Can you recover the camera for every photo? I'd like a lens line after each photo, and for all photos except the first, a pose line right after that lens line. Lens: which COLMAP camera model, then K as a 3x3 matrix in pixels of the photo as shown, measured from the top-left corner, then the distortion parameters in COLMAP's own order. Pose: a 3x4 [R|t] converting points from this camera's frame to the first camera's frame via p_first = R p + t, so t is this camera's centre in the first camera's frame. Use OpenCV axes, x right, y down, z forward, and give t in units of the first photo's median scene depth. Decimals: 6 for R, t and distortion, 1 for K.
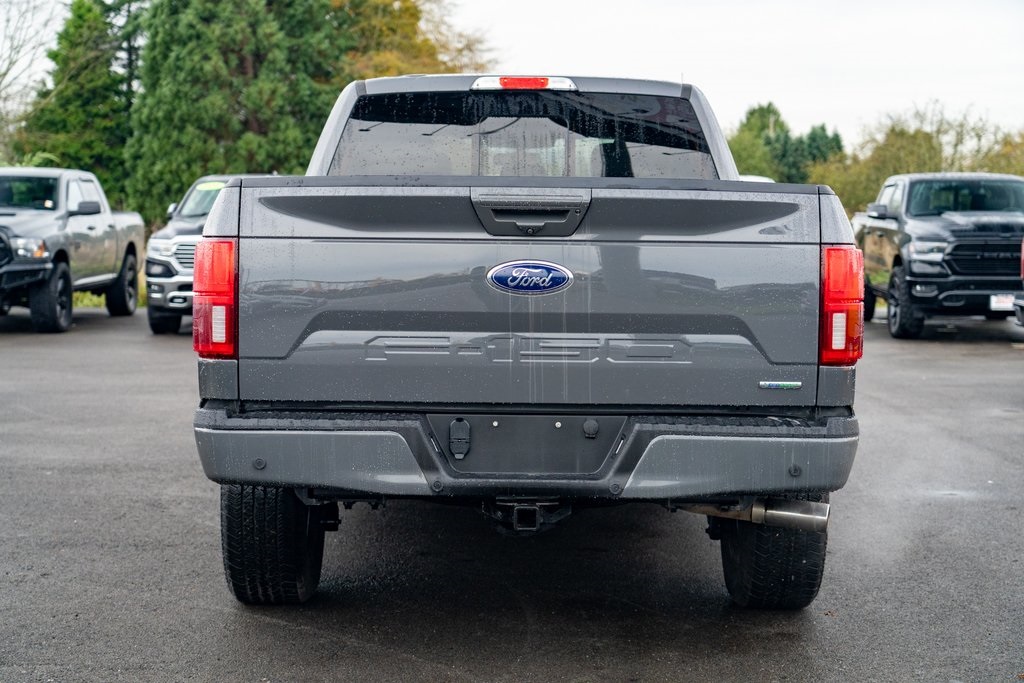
lens RADIAL K [[1701.5, 0, 508.4], [0, 1701.5, 340.0], [0, 0, 1]] dist [0.023736, 0.000000]
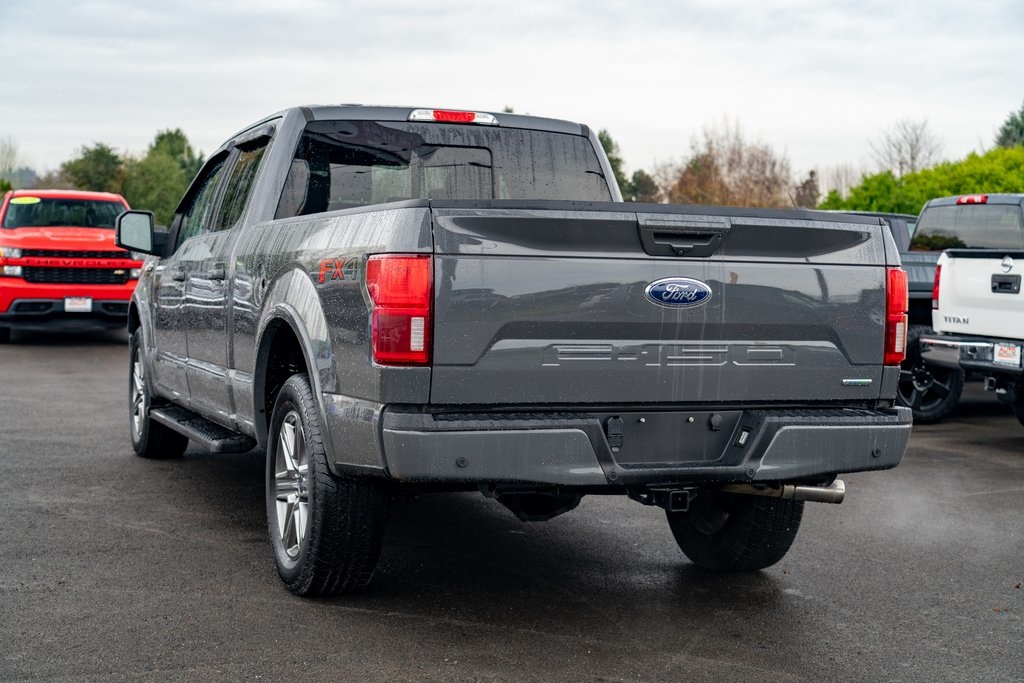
lens RADIAL K [[1540.6, 0, 511.2], [0, 1540.6, 342.3], [0, 0, 1]] dist [0.034067, 0.000000]
pose [[0.931199, -0.006703, 0.364450, -0.470079], [0.007635, 0.999970, -0.001116, -0.002535], [-0.364432, 0.003822, 0.931222, 0.068320]]
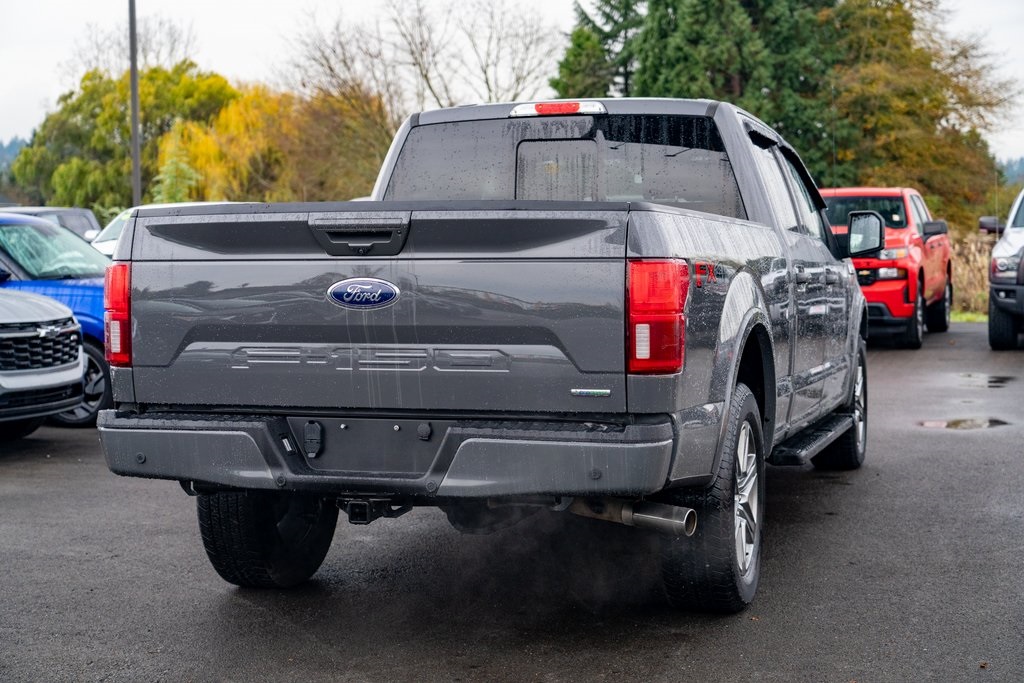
lens RADIAL K [[1690.0, 0, 515.5], [0, 1690.0, 340.9], [0, 0, 1]] dist [0.049363, 0.000000]
pose [[0.955526, -0.002440, -0.294895, 0.425416], [-0.000050, 0.999964, -0.008434, 0.003239], [0.294905, 0.008074, 0.955492, -0.014577]]
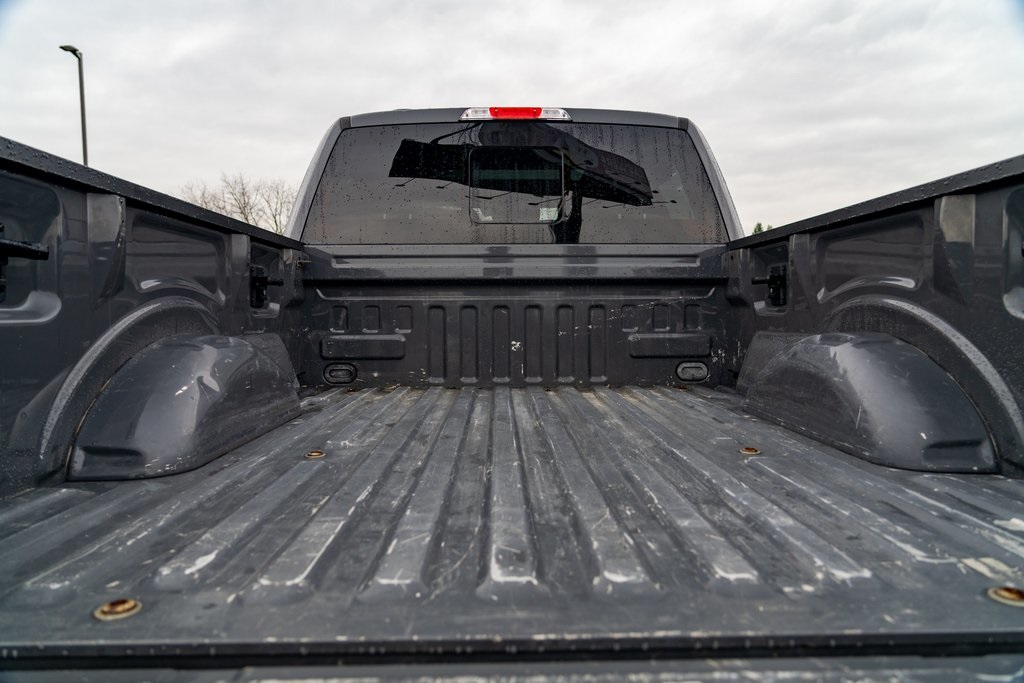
lens RADIAL K [[691.0, 0, 513.4], [0, 691.0, 342.7], [0, 0, 1]] dist [-0.006300, 0.001283]
pose [[0.999786, -0.012414, 0.016524, 0.000291], [0.012345, 0.999915, 0.004292, -0.034614], [-0.016576, -0.004087, 0.999854, 0.885887]]
